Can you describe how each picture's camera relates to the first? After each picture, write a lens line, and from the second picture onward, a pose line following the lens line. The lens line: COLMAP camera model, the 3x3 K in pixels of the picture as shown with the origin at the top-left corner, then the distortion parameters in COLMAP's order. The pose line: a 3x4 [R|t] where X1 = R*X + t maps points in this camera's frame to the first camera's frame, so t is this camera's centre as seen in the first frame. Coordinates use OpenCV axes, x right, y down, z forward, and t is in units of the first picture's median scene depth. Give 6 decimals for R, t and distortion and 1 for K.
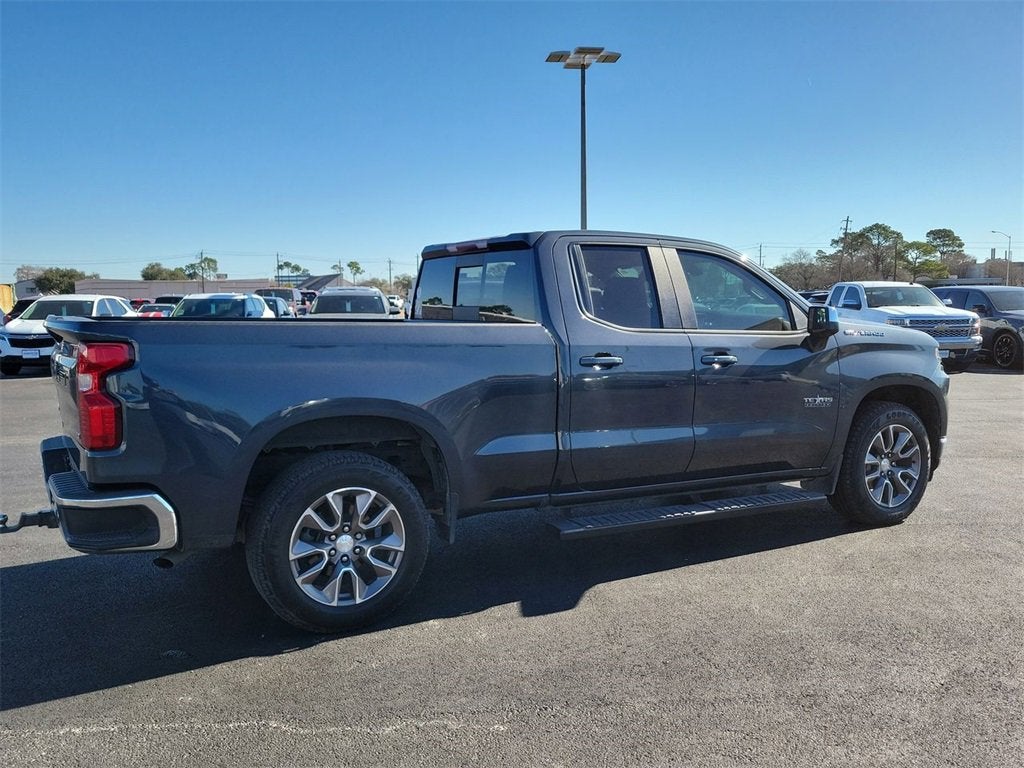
lens RADIAL K [[888.0, 0, 508.8], [0, 888.0, 366.5], [0, 0, 1]] dist [0.044010, -0.000045]
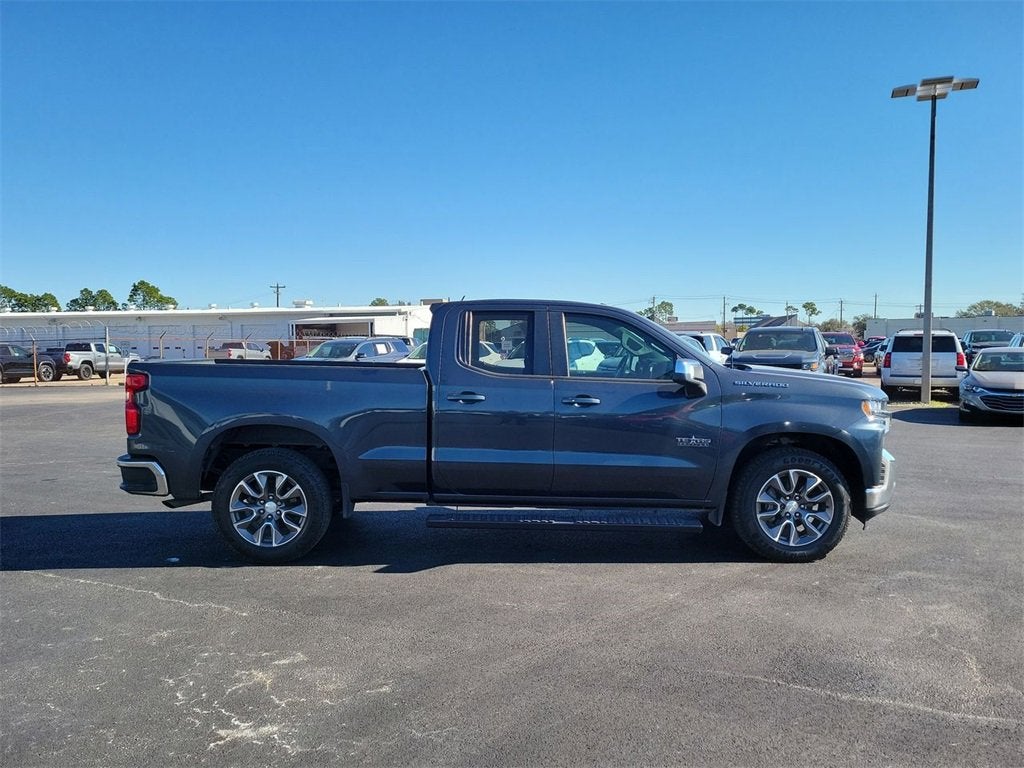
lens RADIAL K [[889.8, 0, 517.6], [0, 889.8, 375.2], [0, 0, 1]] dist [0.045604, -0.003953]
pose [[0.870710, 0.024721, -0.491174, 0.854101], [-0.042528, 0.998779, -0.025120, -0.009333], [0.489954, 0.042761, 0.870699, -0.140103]]
